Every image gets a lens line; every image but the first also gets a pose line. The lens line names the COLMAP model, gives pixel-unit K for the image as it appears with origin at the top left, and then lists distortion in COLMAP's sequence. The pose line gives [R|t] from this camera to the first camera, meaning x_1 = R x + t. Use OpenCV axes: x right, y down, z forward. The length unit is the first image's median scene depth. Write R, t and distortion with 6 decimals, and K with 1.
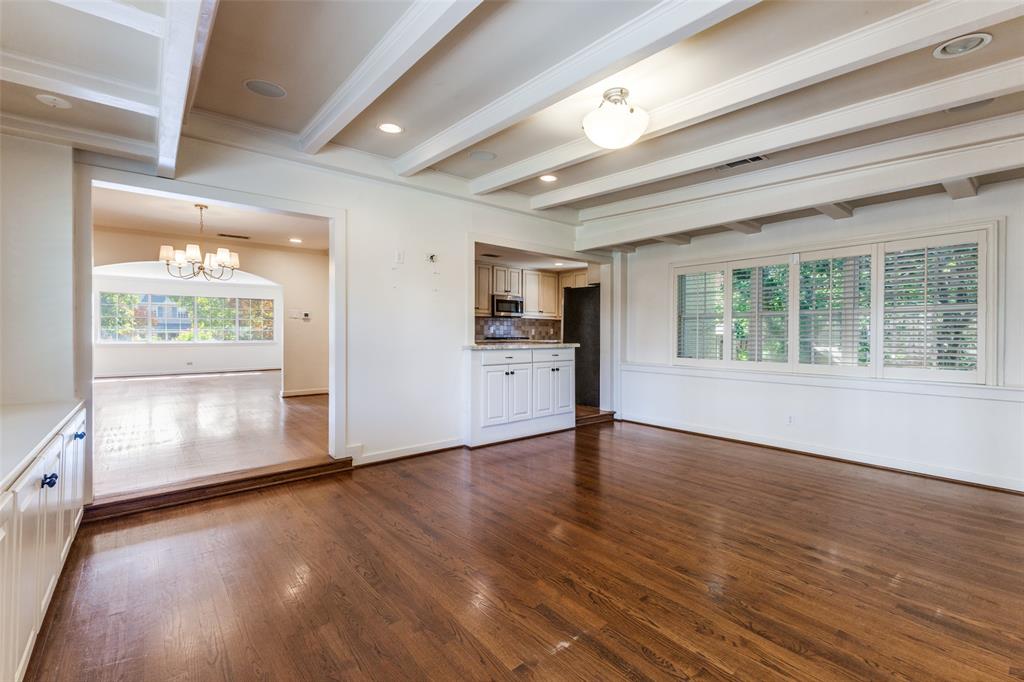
lens RADIAL K [[441.0, 0, 509.6], [0, 441.0, 337.2], [0, 0, 1]] dist [0.008557, -0.000076]
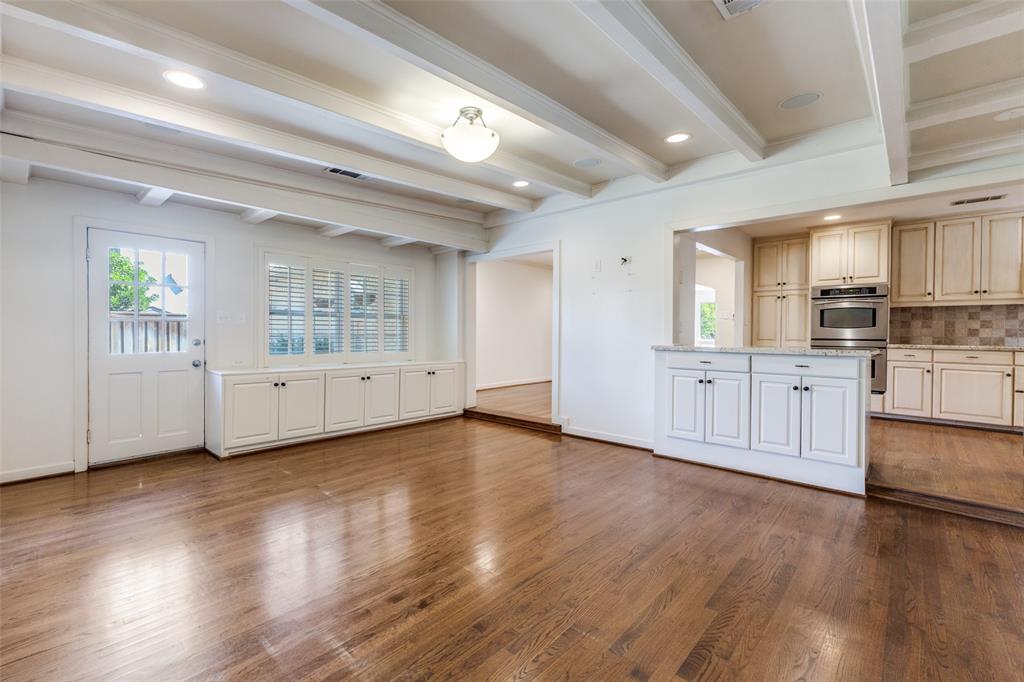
lens RADIAL K [[444.0, 0, 515.1], [0, 444.0, 333.2], [0, 0, 1]] dist [0.004111, 0.000035]
pose [[0.153502, 0.002172, -0.988146, 0.405957], [-0.013772, 0.999905, 0.000058, -0.001280], [0.988052, 0.013599, 0.153517, 0.283965]]
